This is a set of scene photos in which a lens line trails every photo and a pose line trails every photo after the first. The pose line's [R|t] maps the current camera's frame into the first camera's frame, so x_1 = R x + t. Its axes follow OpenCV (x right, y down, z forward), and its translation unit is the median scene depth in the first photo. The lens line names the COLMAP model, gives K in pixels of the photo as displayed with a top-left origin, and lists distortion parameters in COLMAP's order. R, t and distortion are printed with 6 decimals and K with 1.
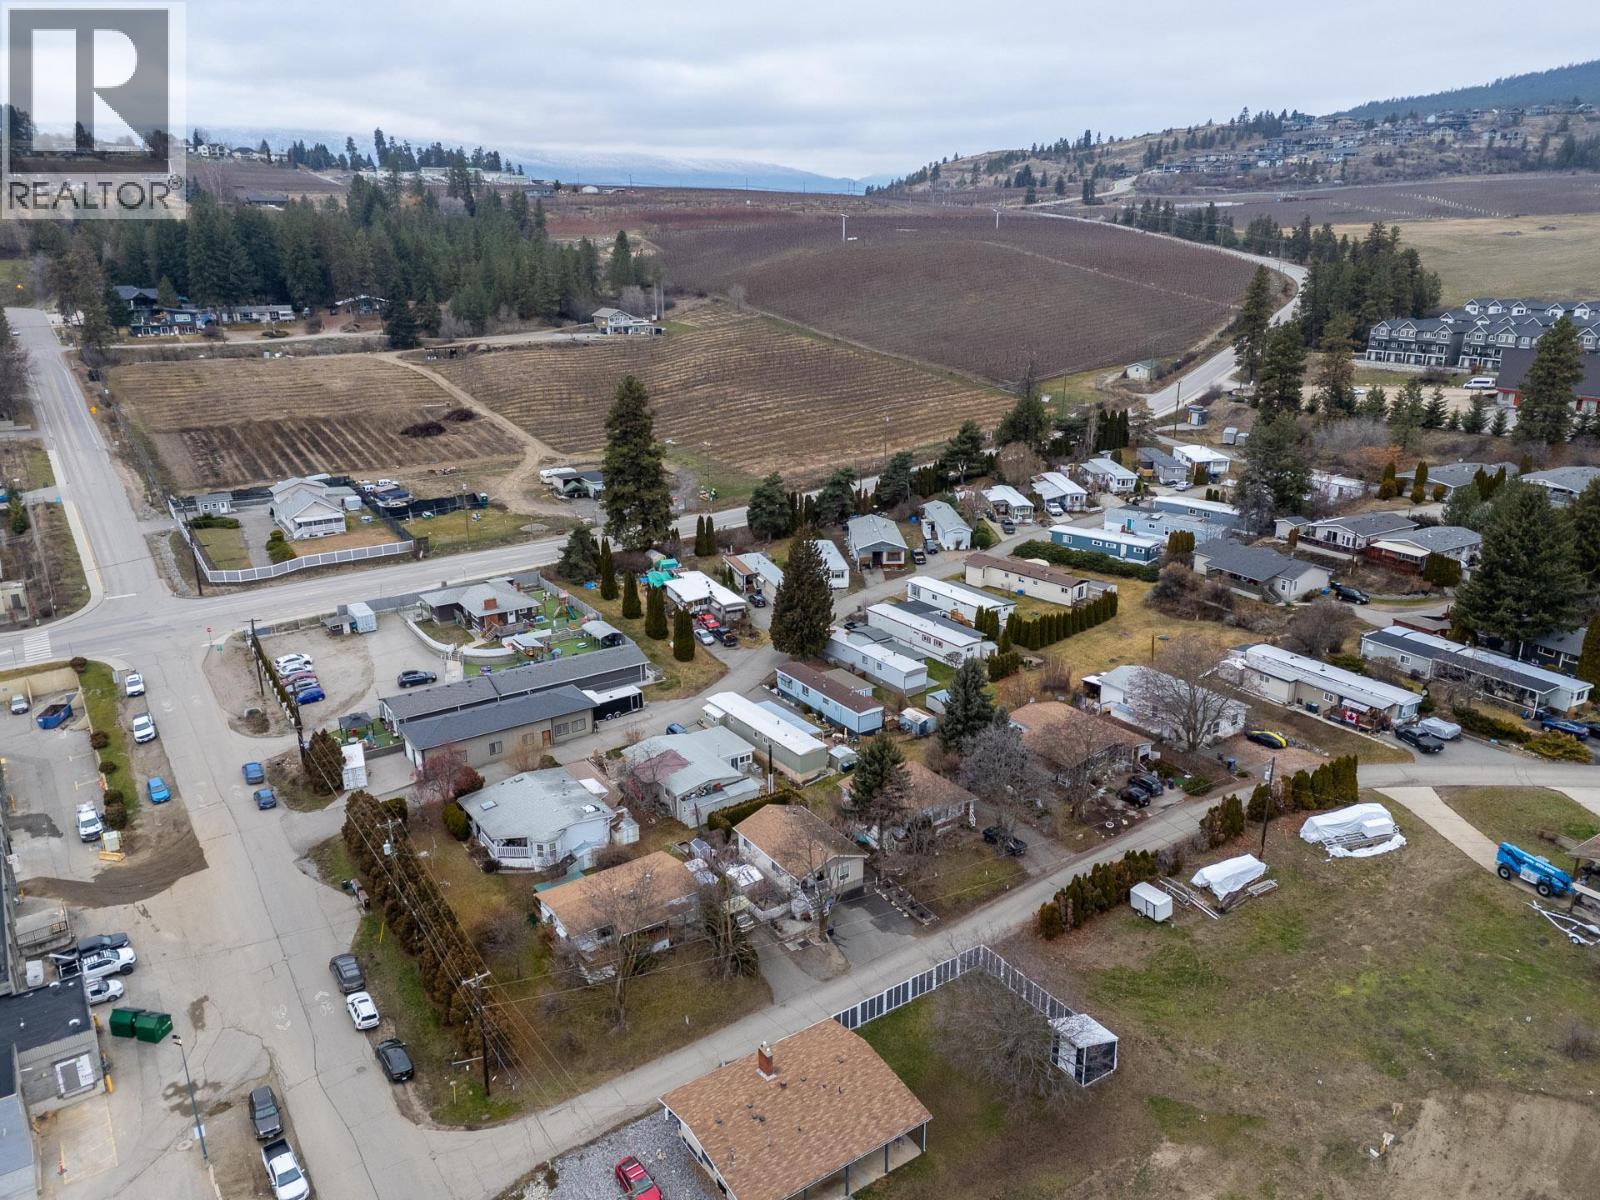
lens RADIAL K [[1173.8, 0, 798.6], [0, 1173.8, 599.2], [0, 0, 1]] dist [0.077759, -0.069964]
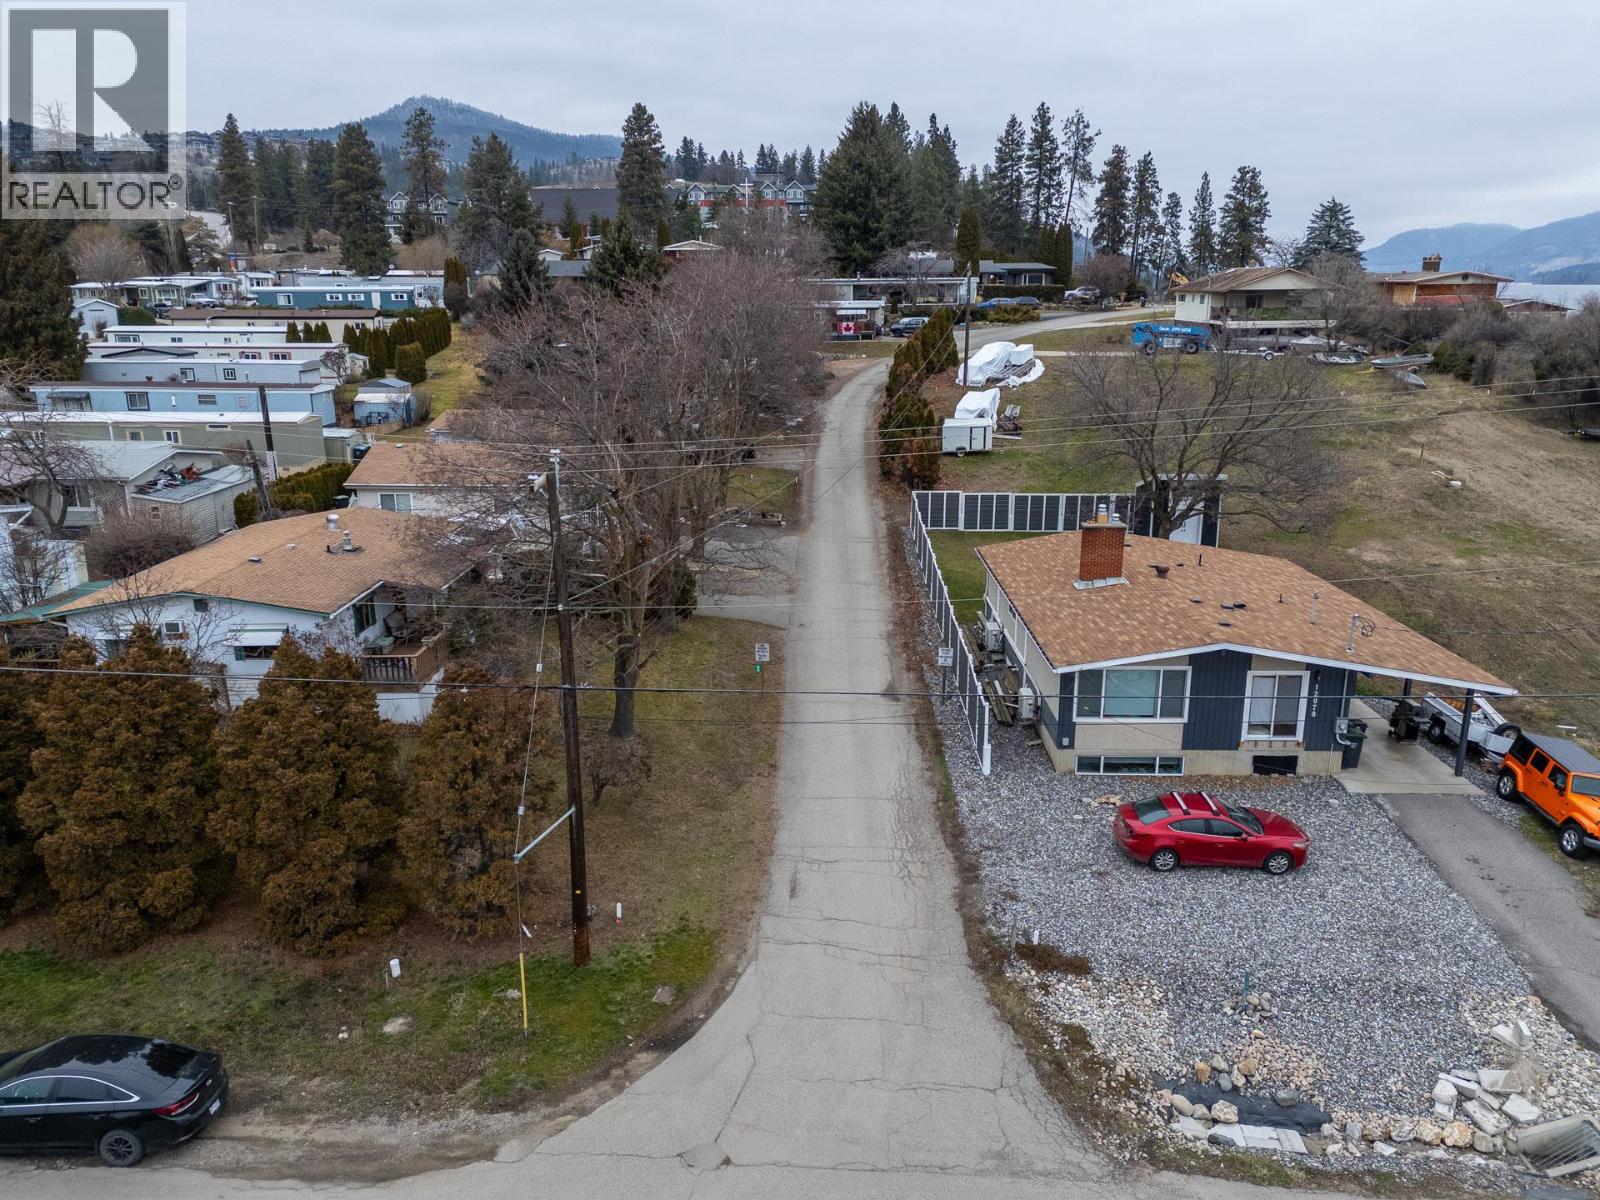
lens RADIAL K [[1173.8, 0, 798.6], [0, 1173.8, 599.2], [0, 0, 1]] dist [0.077759, -0.069964]
pose [[0.577117, -0.209005, 0.789463, -0.288622], [0.252955, 0.964903, 0.070536, 0.221525], [-0.776498, 0.158991, 0.609731, 0.525363]]
